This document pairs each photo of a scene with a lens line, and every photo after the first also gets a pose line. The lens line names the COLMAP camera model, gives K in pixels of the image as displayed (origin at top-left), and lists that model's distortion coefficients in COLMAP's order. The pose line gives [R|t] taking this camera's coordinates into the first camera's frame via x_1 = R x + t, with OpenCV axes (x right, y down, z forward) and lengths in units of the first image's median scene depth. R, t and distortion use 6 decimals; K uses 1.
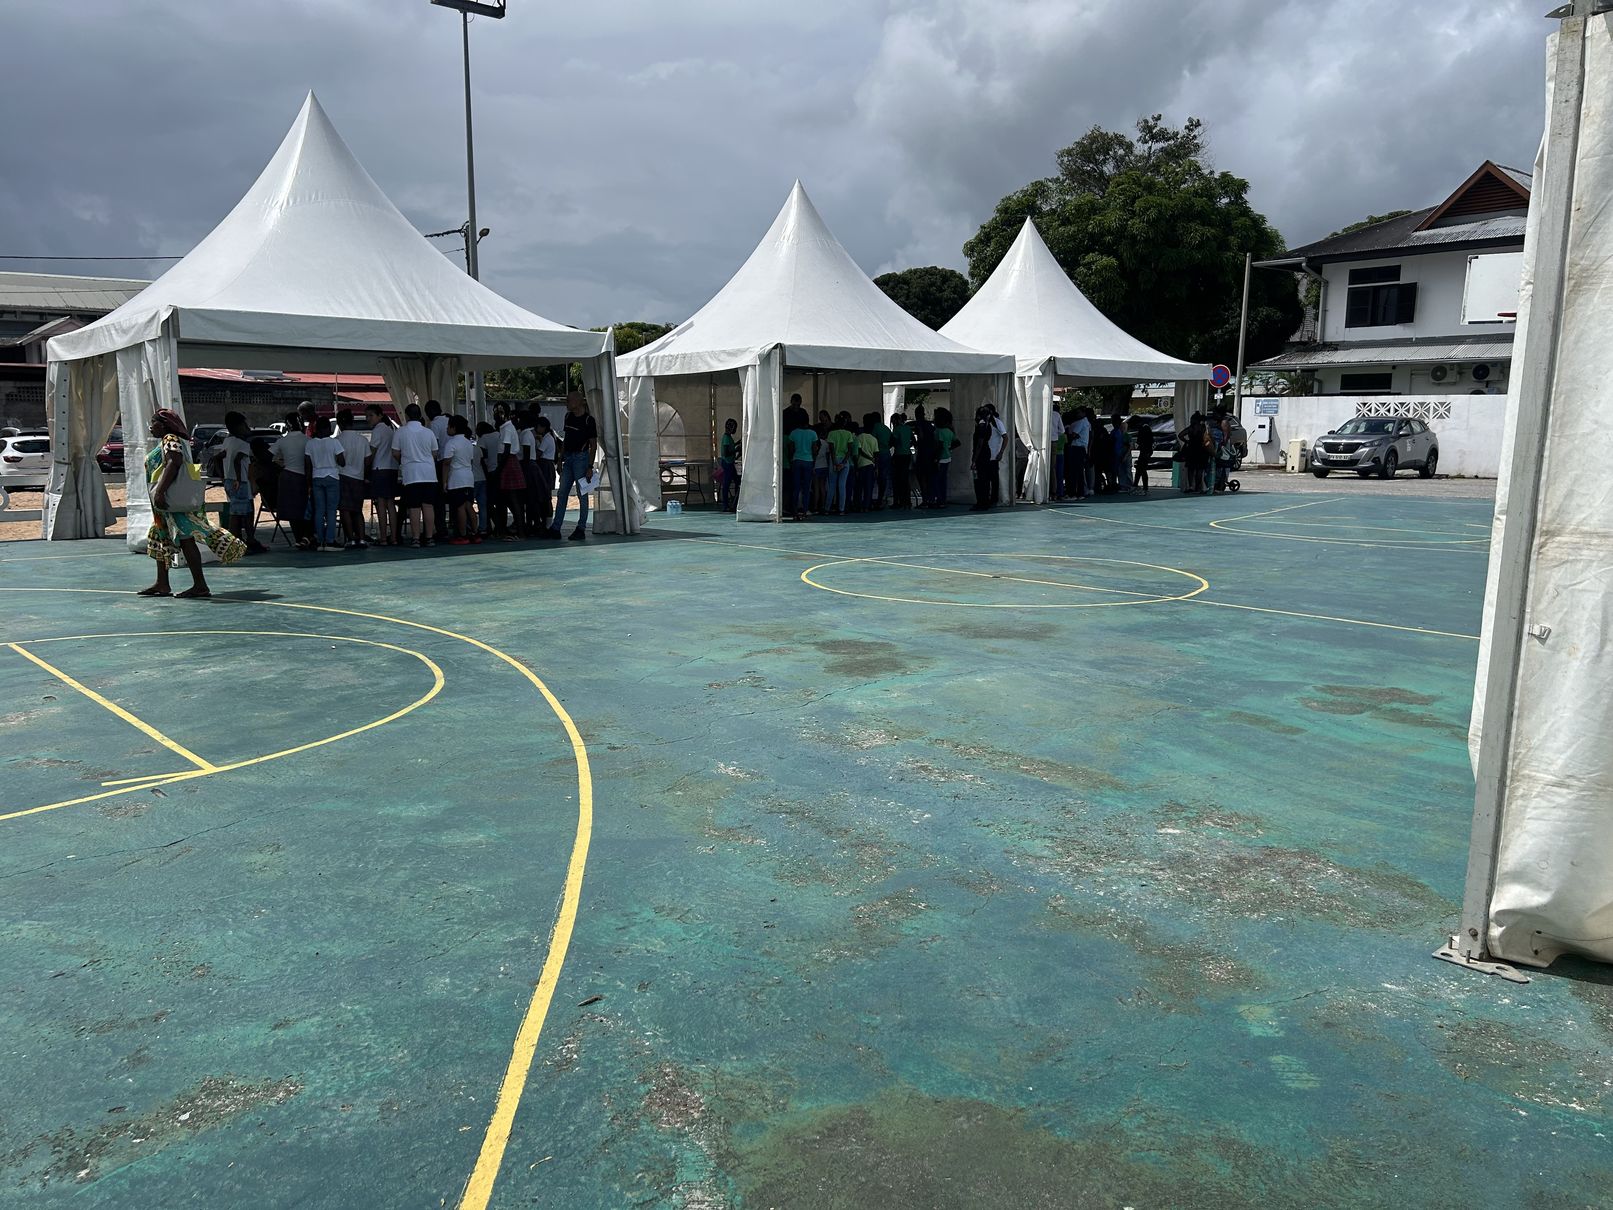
lens RADIAL K [[1208.5, 0, 809.1], [0, 1208.5, 594.3], [0, 0, 1]] dist [0.052767, -0.063082]
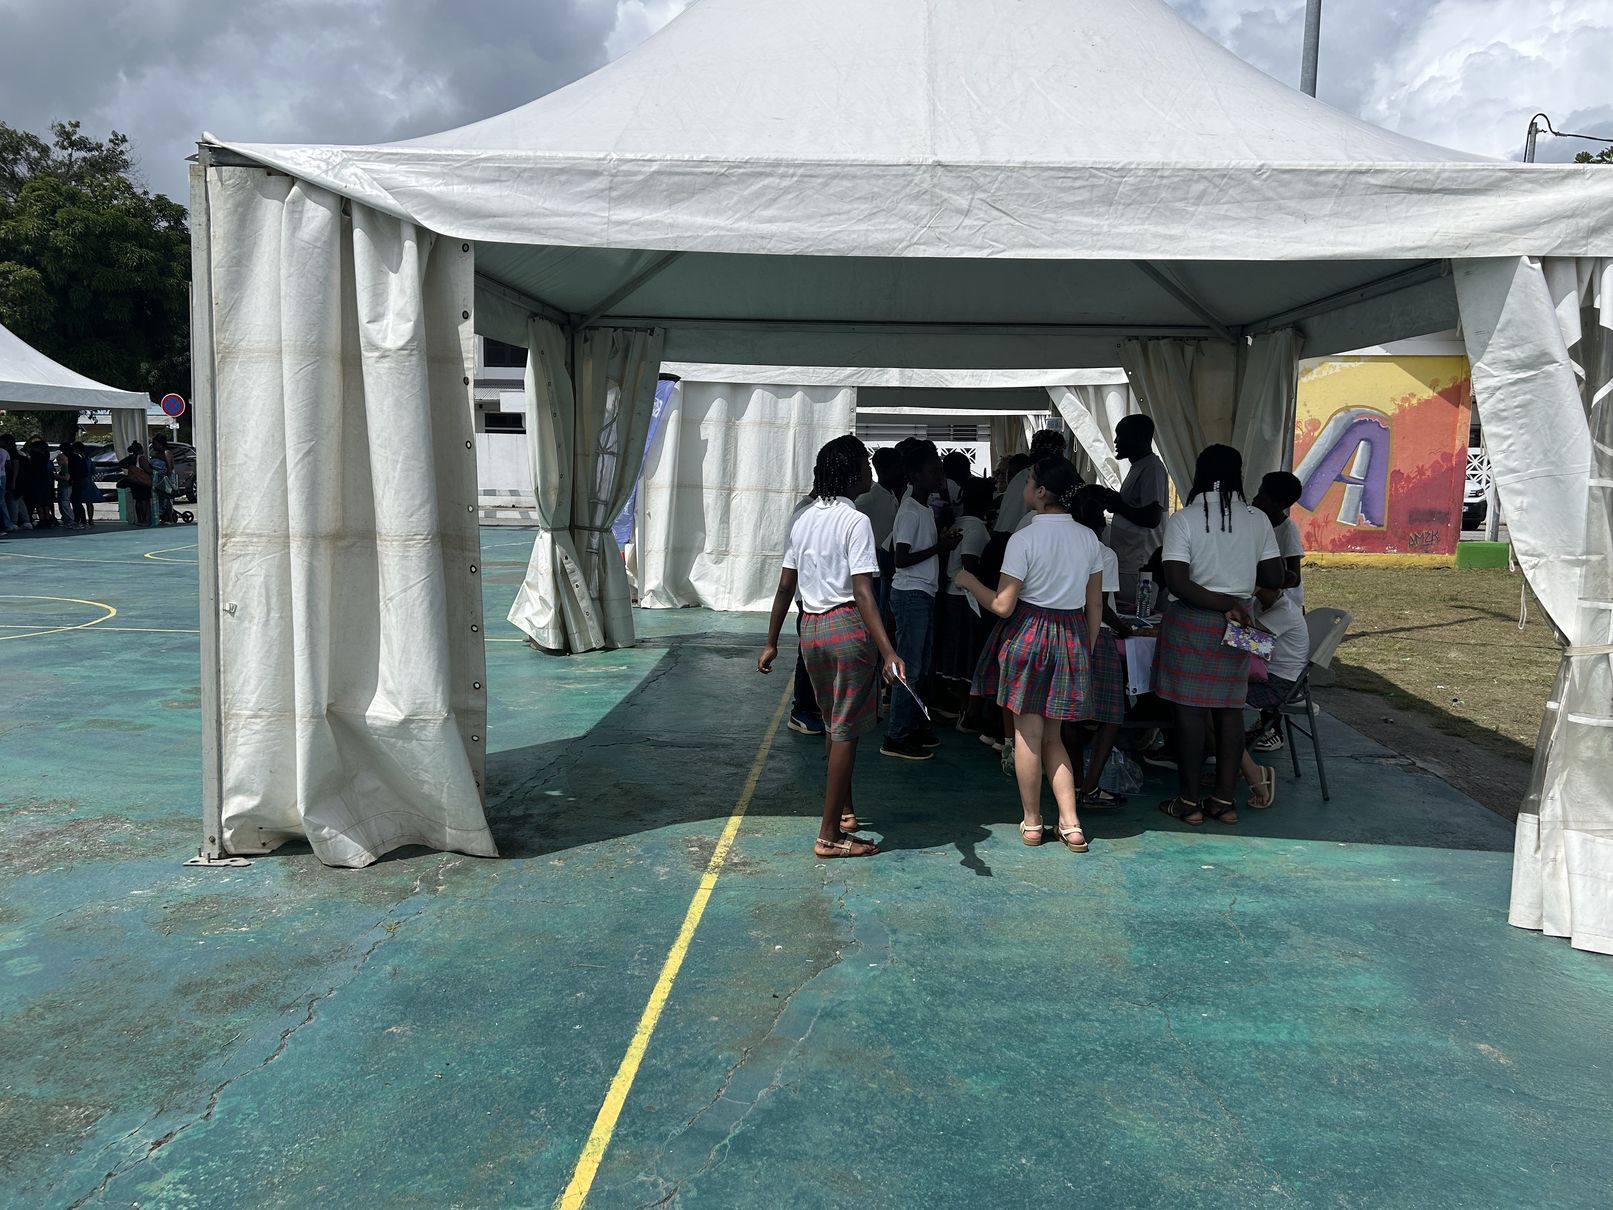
lens RADIAL K [[1208.5, 0, 807.8], [0, 1208.5, 601.5], [0, 0, 1]] dist [0.052767, -0.063082]
pose [[0.713468, -0.074958, 0.696667, 0.018167], [0.088813, 0.995917, 0.016200, 0.009925], [-0.695036, 0.050315, 0.717212, -0.072954]]
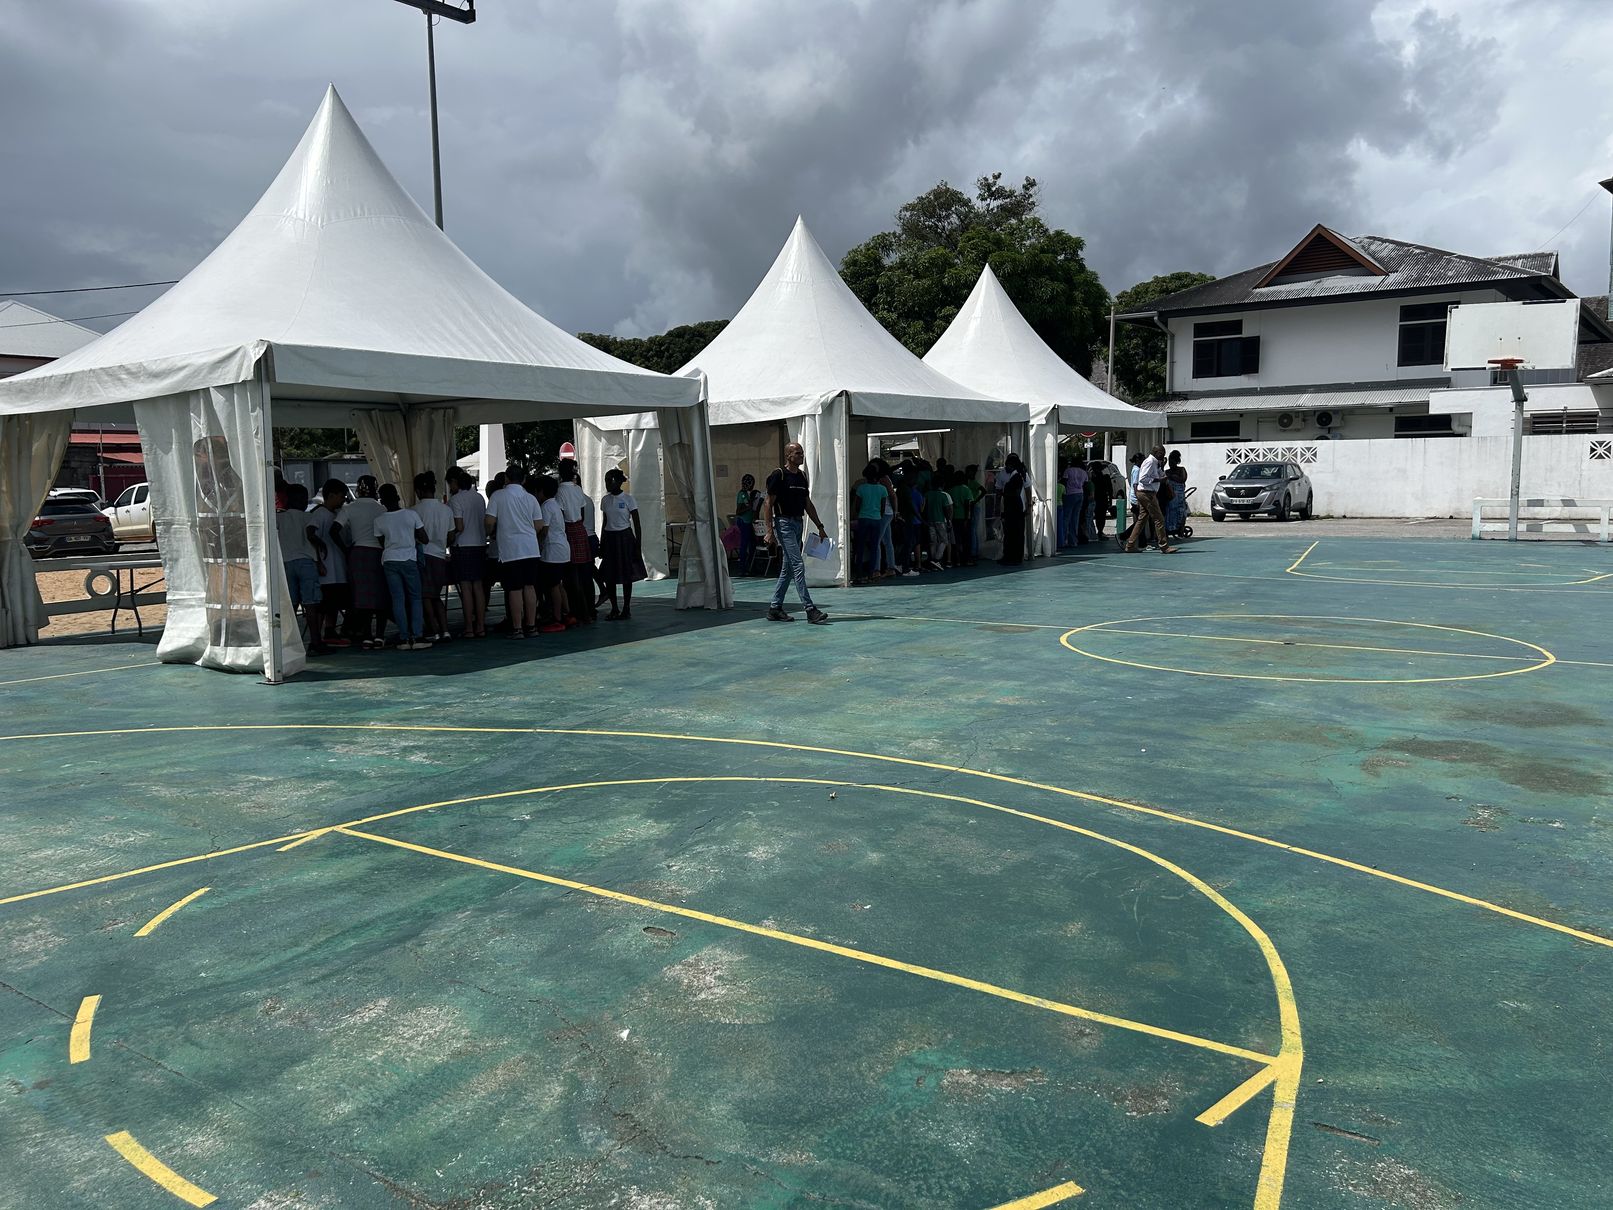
lens RADIAL K [[1208.5, 0, 827.4], [0, 1208.5, 595.1], [0, 0, 1]] dist [0.052767, -0.063082]
pose [[0.974725, -0.040692, 0.219670, -0.192685], [0.049917, 0.998082, -0.036607, -0.017871], [-0.217759, 0.046647, 0.974887, 0.103453]]
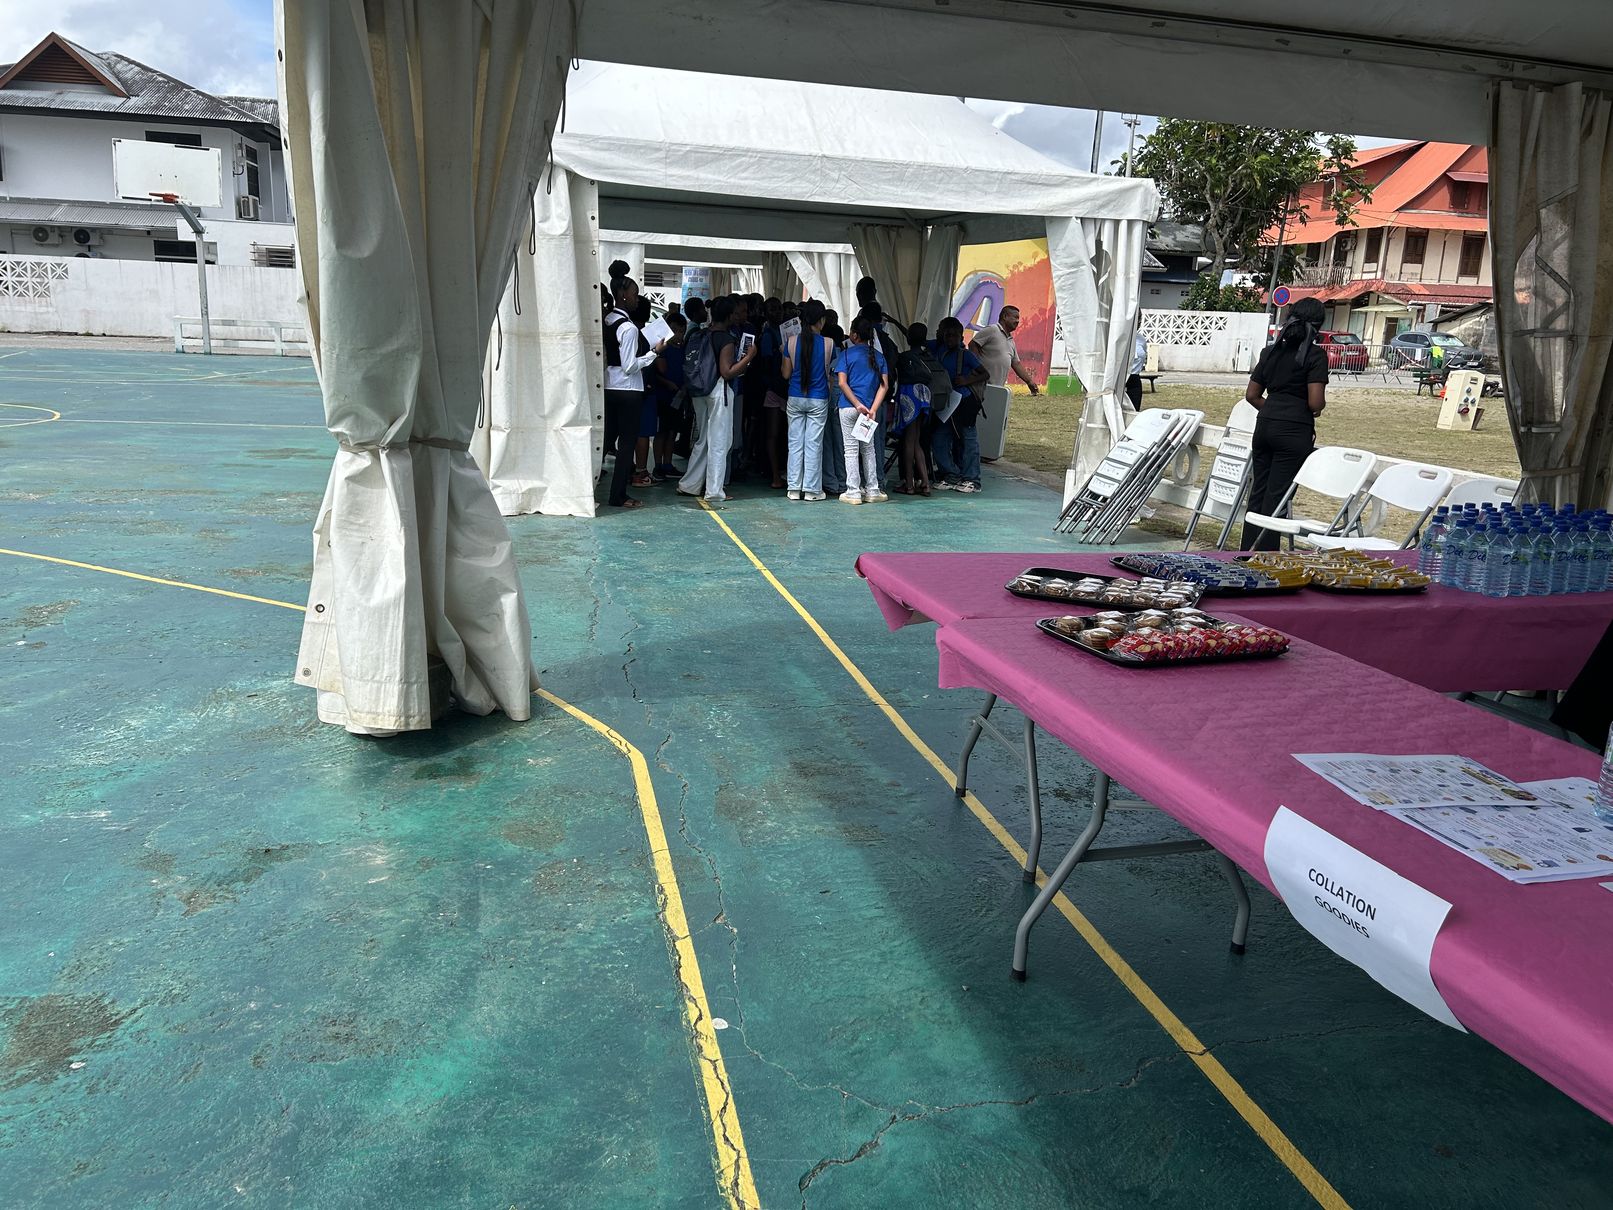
lens RADIAL K [[1208.5, 0, 800.8], [0, 1208.5, 597.6], [0, 0, 1]] dist [0.052767, -0.063082]
pose [[0.485251, -0.182821, 0.855049, -0.207079], [0.087603, 0.983142, 0.160493, 0.024409], [-0.869975, -0.002974, 0.493086, -0.146016]]
